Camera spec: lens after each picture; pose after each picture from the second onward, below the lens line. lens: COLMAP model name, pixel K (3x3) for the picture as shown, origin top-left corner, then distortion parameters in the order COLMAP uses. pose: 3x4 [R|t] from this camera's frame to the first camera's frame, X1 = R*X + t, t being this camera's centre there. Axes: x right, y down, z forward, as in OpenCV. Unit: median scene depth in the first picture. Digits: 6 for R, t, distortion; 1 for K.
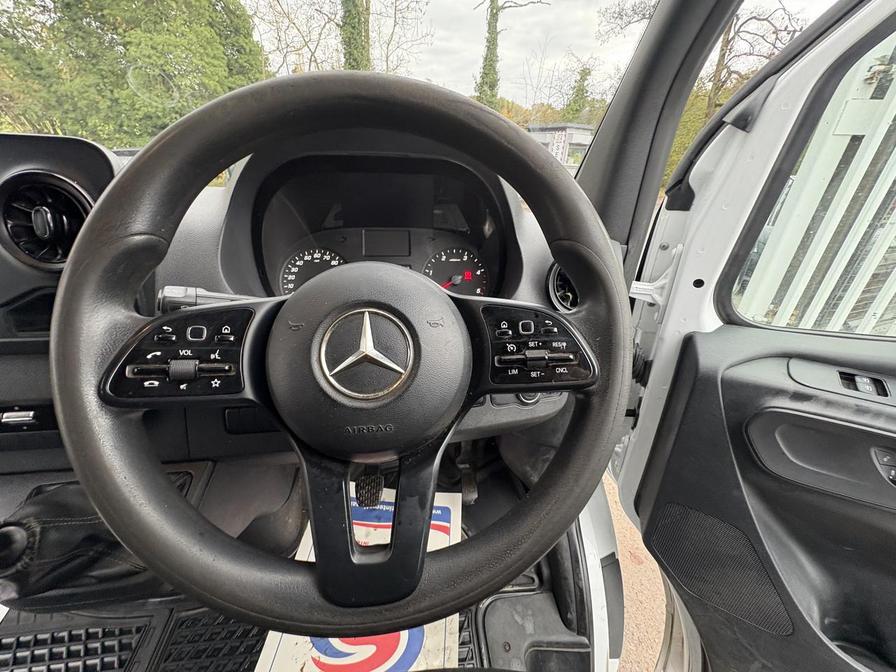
lens RADIAL K [[356.4, 0, 448.6], [0, 356.4, 335.8], [0, 0, 1]] dist [-0.000977, 0.000079]
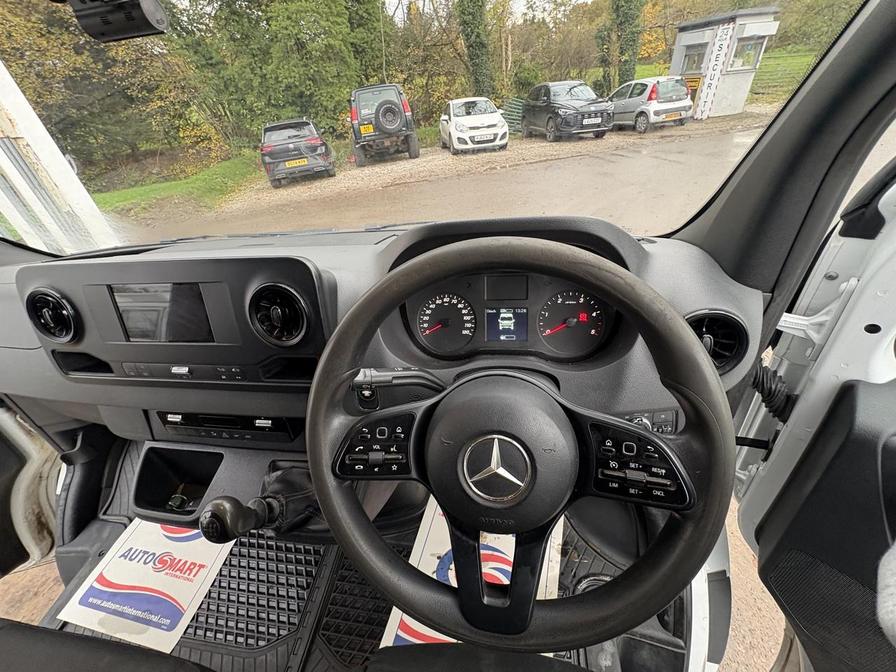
lens RADIAL K [[356.4, 0, 448.6], [0, 356.4, 335.9], [0, 0, 1]] dist [-0.000977, 0.000079]
pose [[0.953753, 0.048597, -0.296638, -0.008320], [-0.005304, 0.989412, 0.145038, -0.242801], [0.300546, -0.136757, 0.943912, -0.102732]]
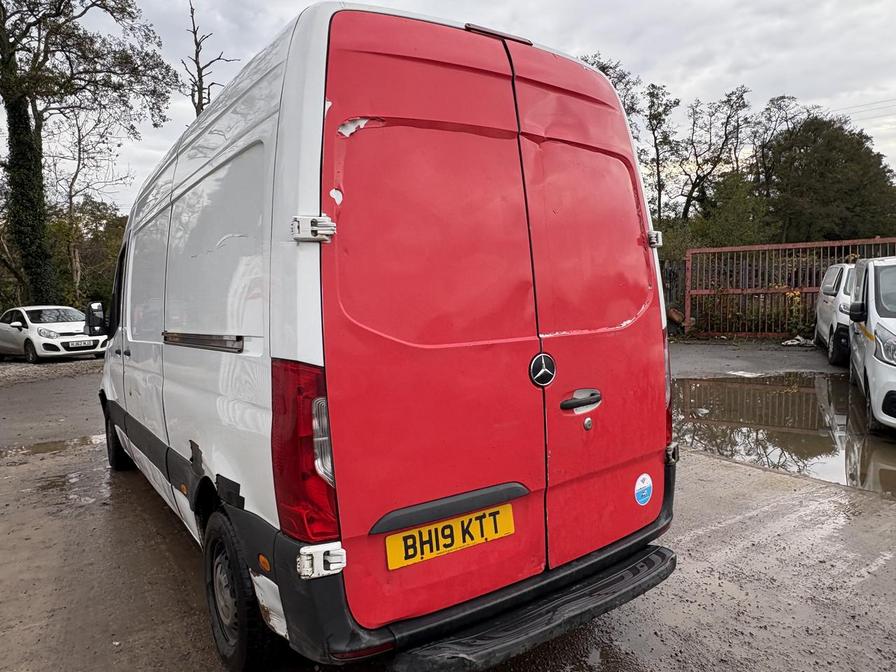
lens RADIAL K [[610.5, 0, 446.3], [0, 610.5, 330.0], [0, 0, 1]] dist [-0.003752, 0.007846]
pose [[0.877084, -0.095502, 0.470747, -2.204932], [0.269281, 0.909310, -0.317243, 3.787819], [-0.397757, 0.405012, 0.823259, -8.034058]]
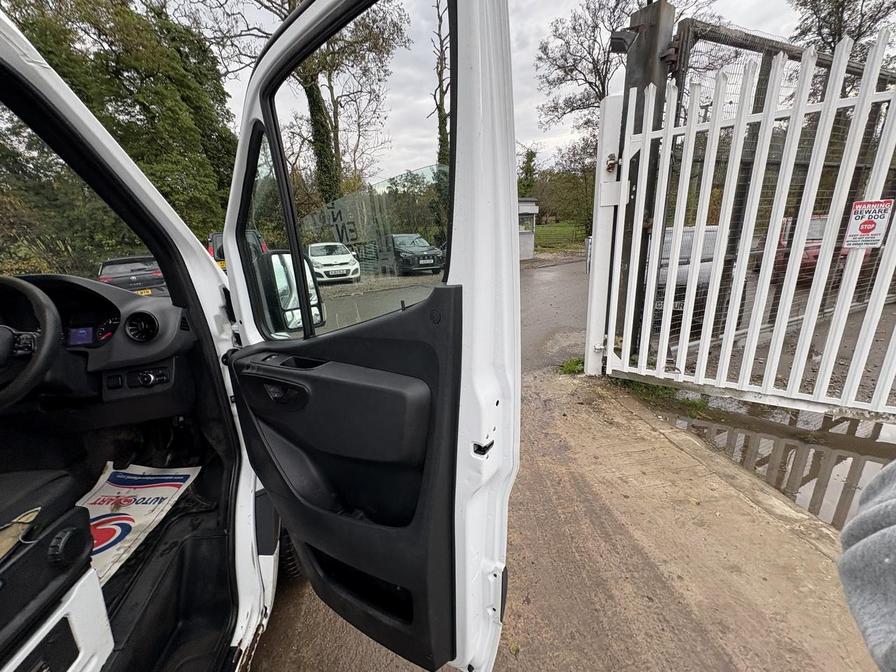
lens RADIAL K [[356.4, 0, 448.9], [0, 356.4, 336.2], [0, 0, 1]] dist [-0.000977, 0.000079]
pose [[0.995261, -0.097235, 0.001122, 1.677184], [0.095883, 0.979369, -0.177886, 0.372416], [0.016198, 0.177150, 0.984051, -0.938174]]
